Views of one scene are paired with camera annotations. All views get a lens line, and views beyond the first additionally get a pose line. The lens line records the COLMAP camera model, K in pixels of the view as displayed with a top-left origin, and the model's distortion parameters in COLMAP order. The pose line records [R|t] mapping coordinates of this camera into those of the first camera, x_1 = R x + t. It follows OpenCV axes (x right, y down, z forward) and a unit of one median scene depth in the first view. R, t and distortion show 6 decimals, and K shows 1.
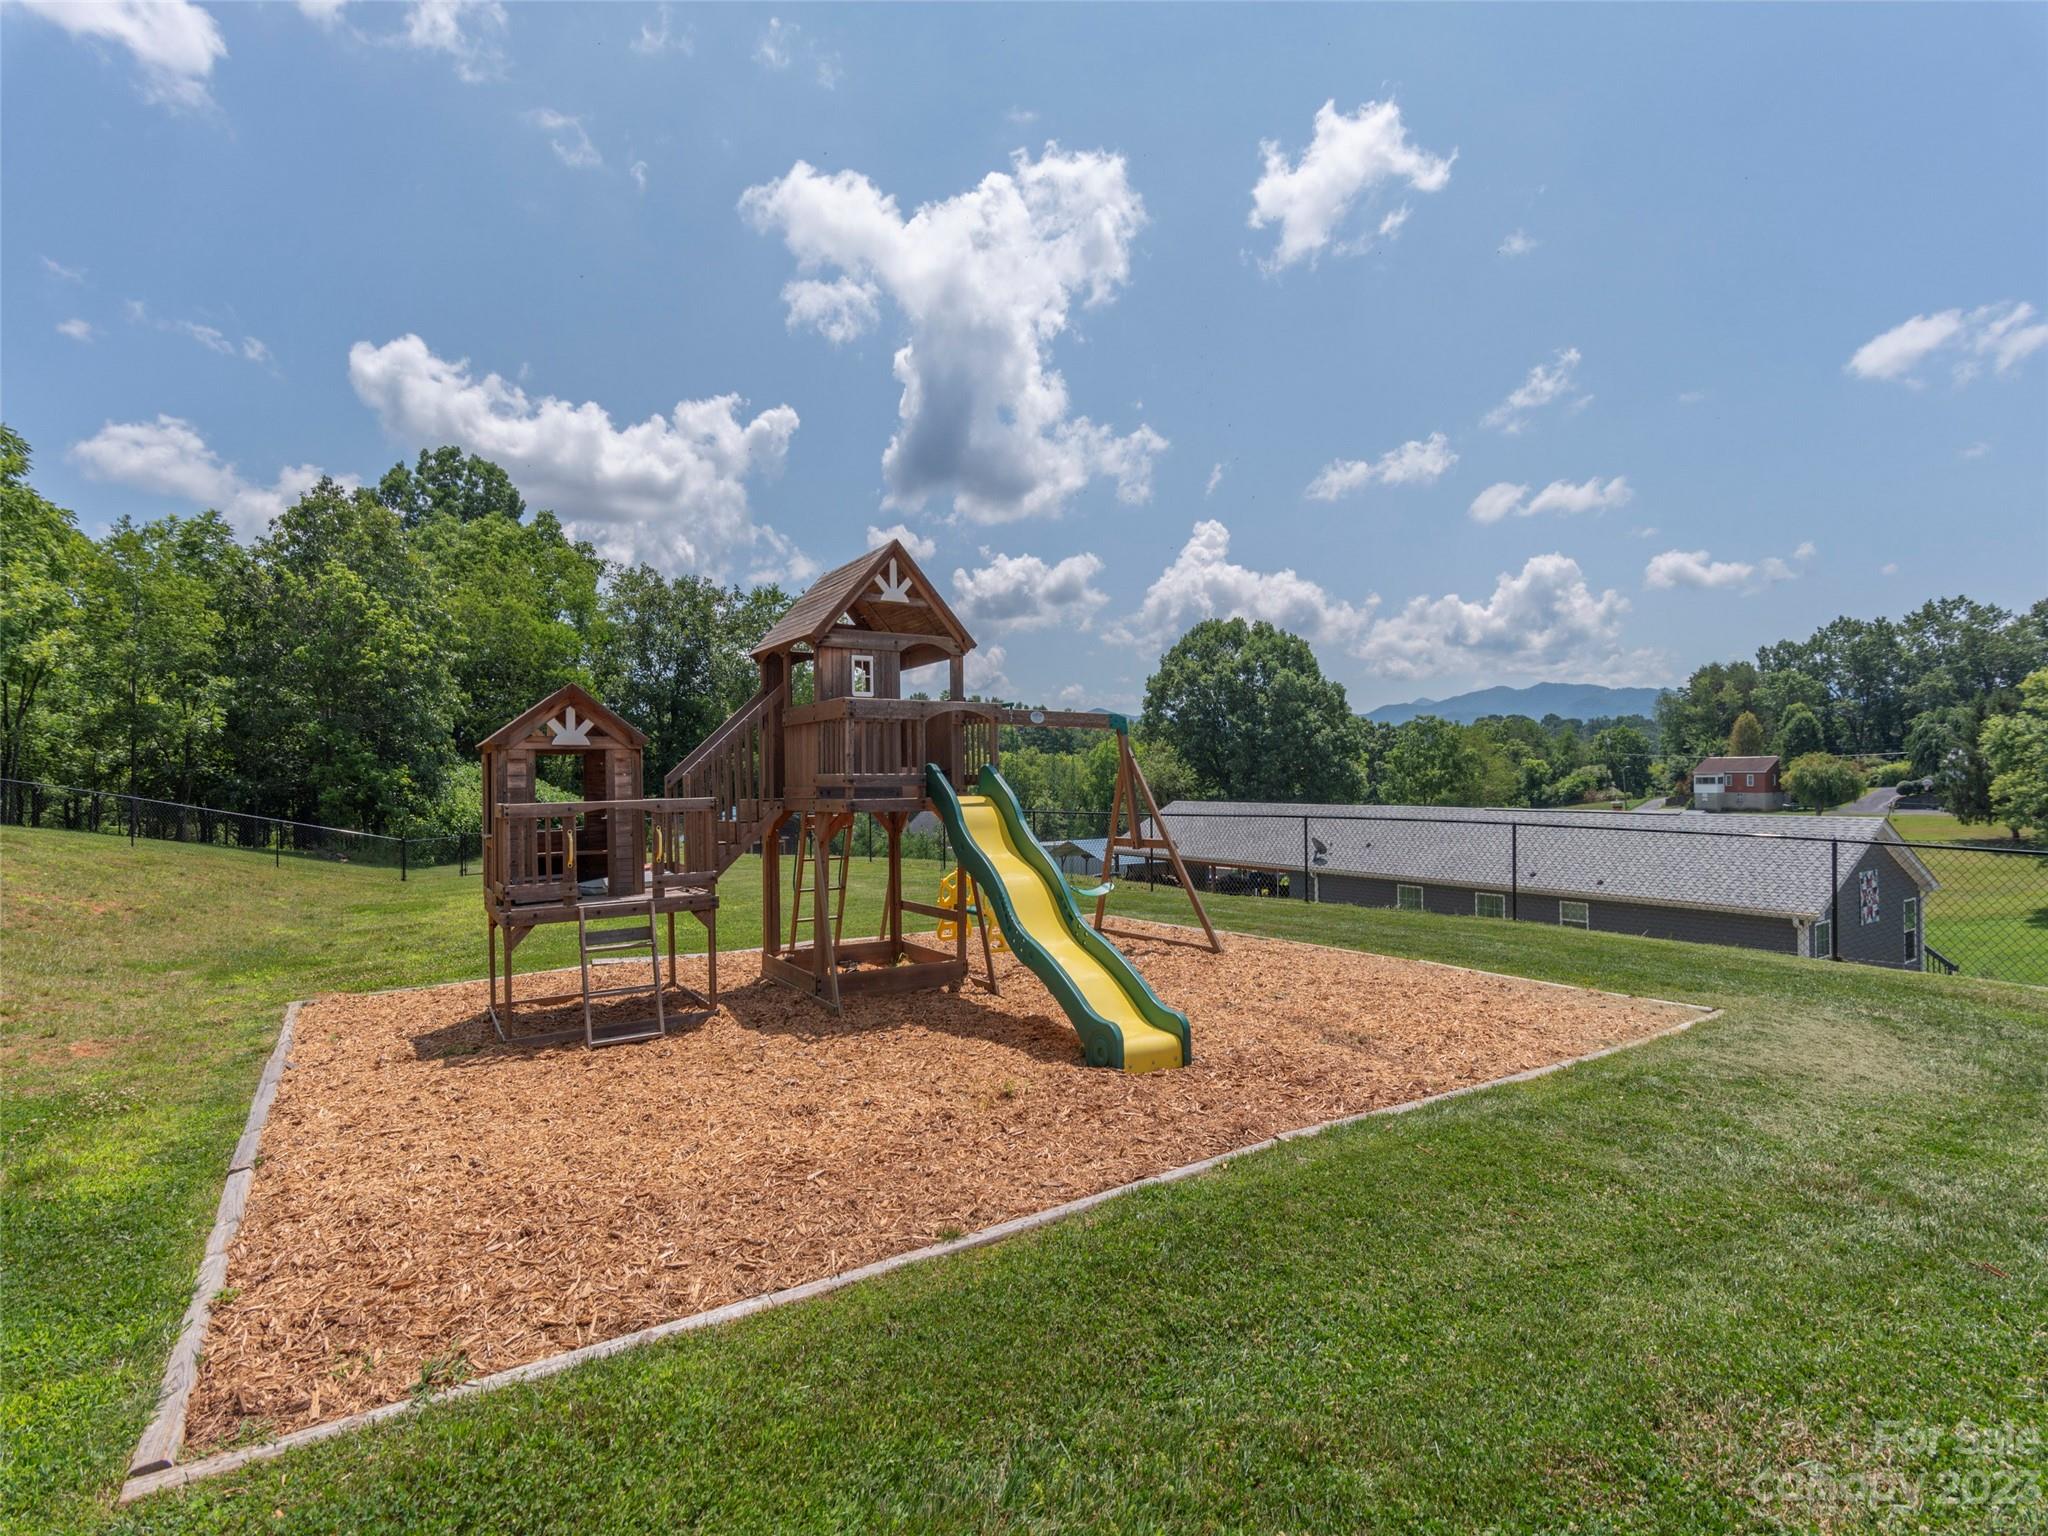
lens RADIAL K [[994.8, 0, 1012.5], [0, 994.8, 776.5], [0, 0, 1]] dist [-0.001418, -0.000596]
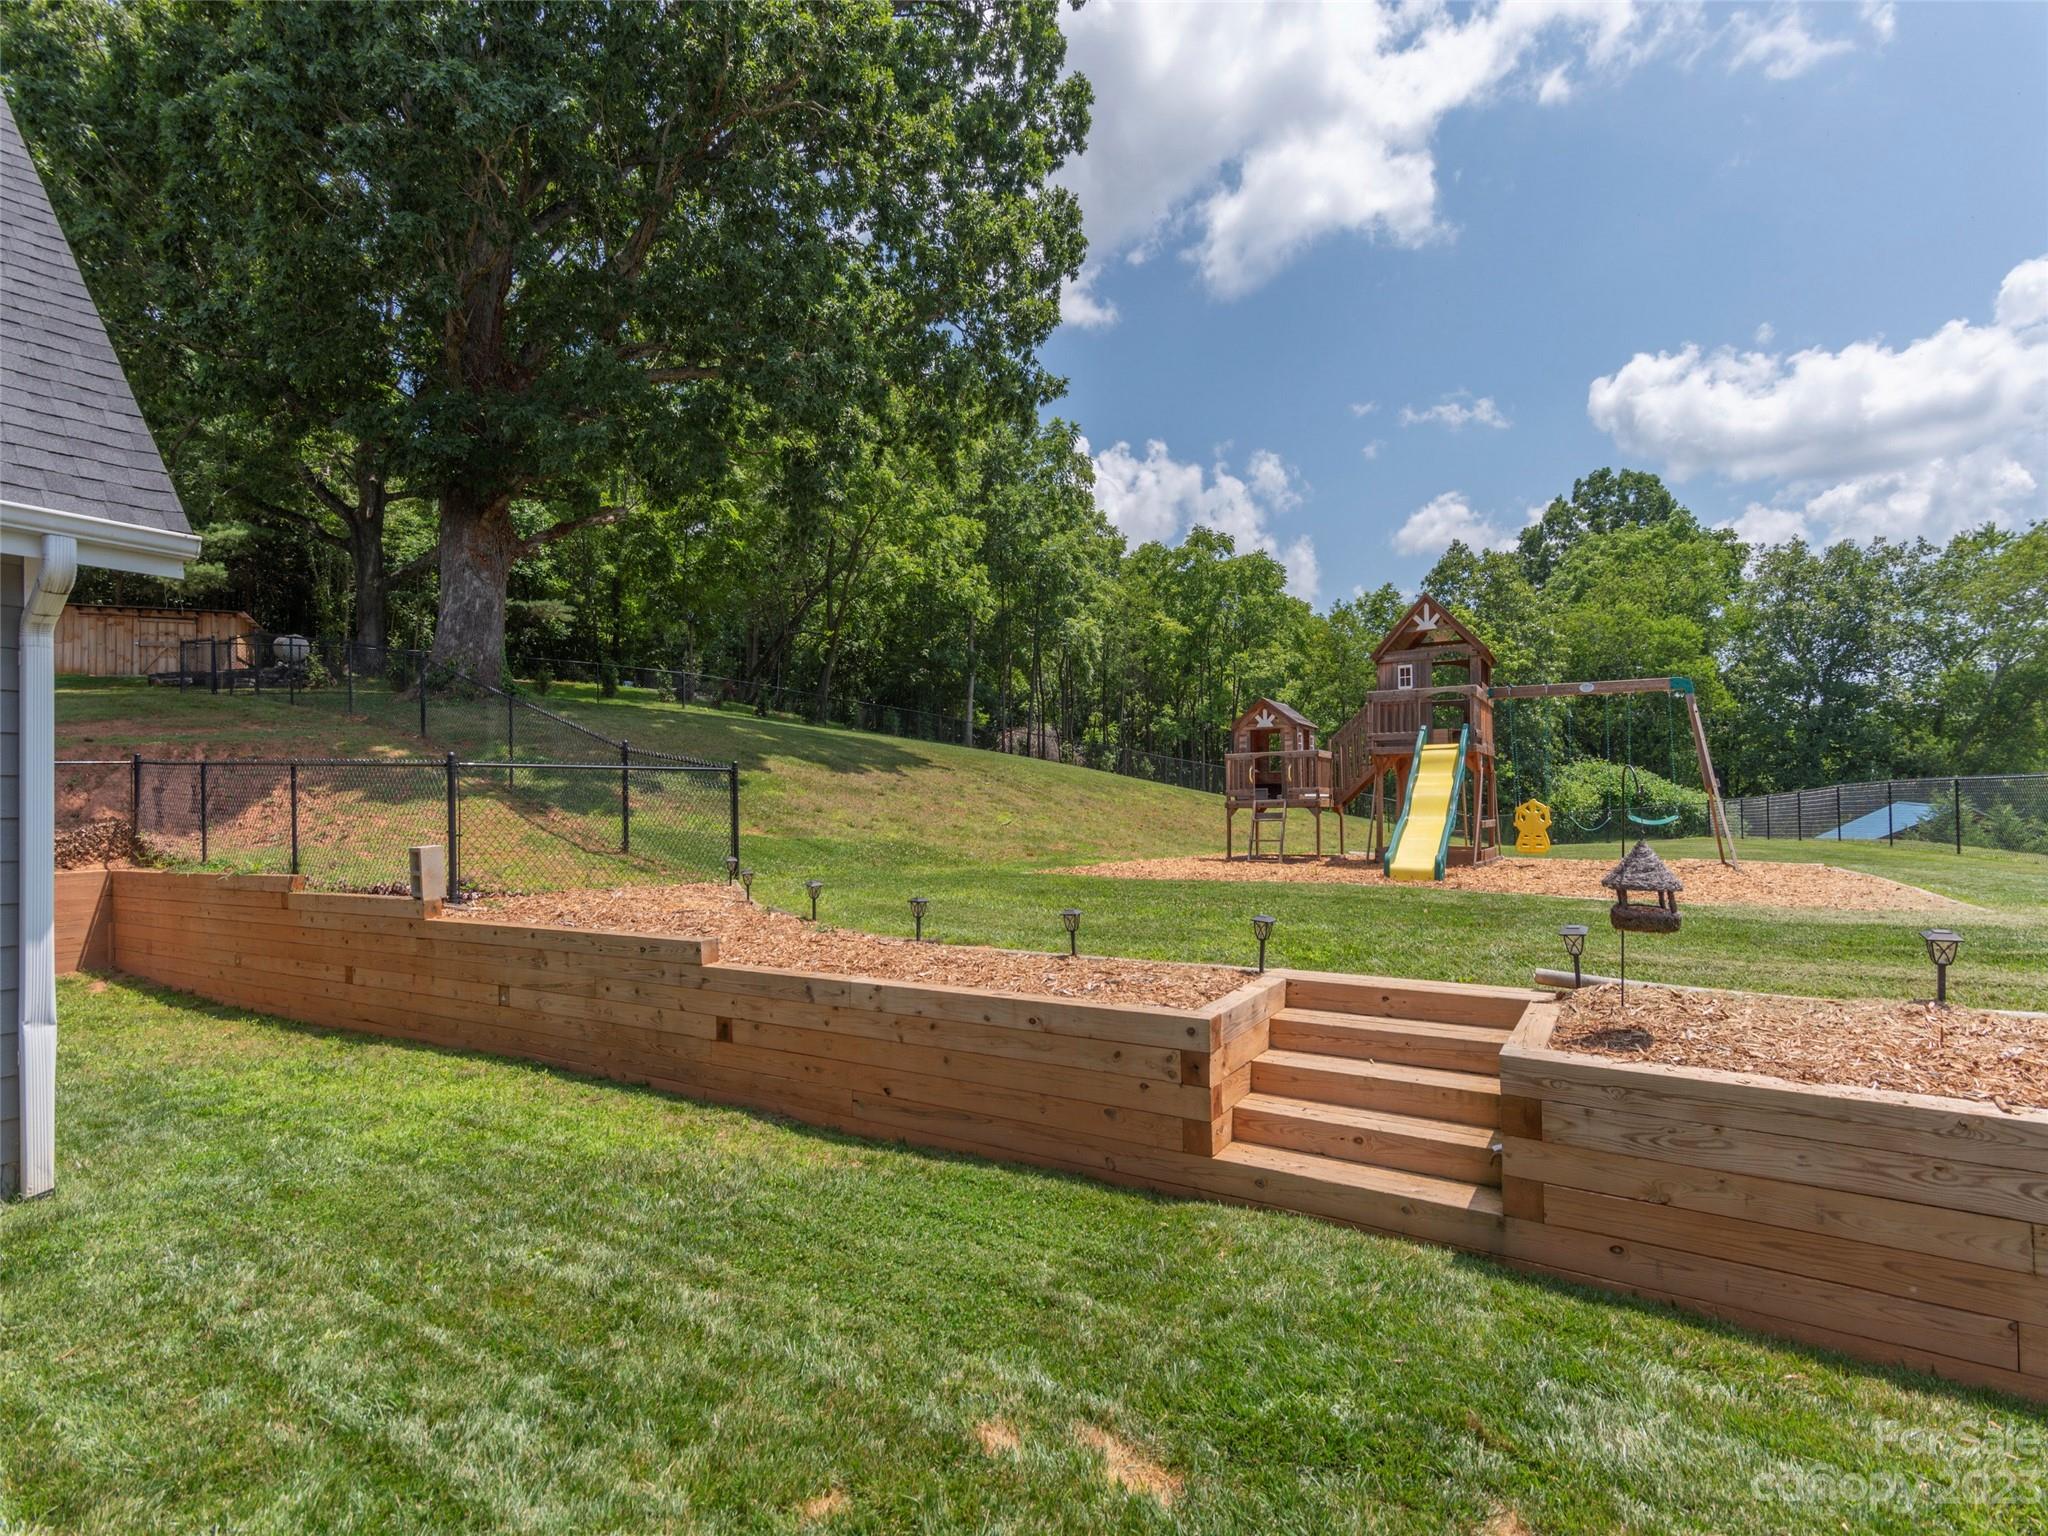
lens RADIAL K [[994.8, 0, 1012.5], [0, 994.8, 776.5], [0, 0, 1]] dist [-0.001418, -0.000596]
pose [[0.421198, -0.016700, -0.906815, 0.154366], [0.011301, 0.999849, -0.013164, 0.011645], [0.906898, -0.004704, 0.421324, -0.045311]]
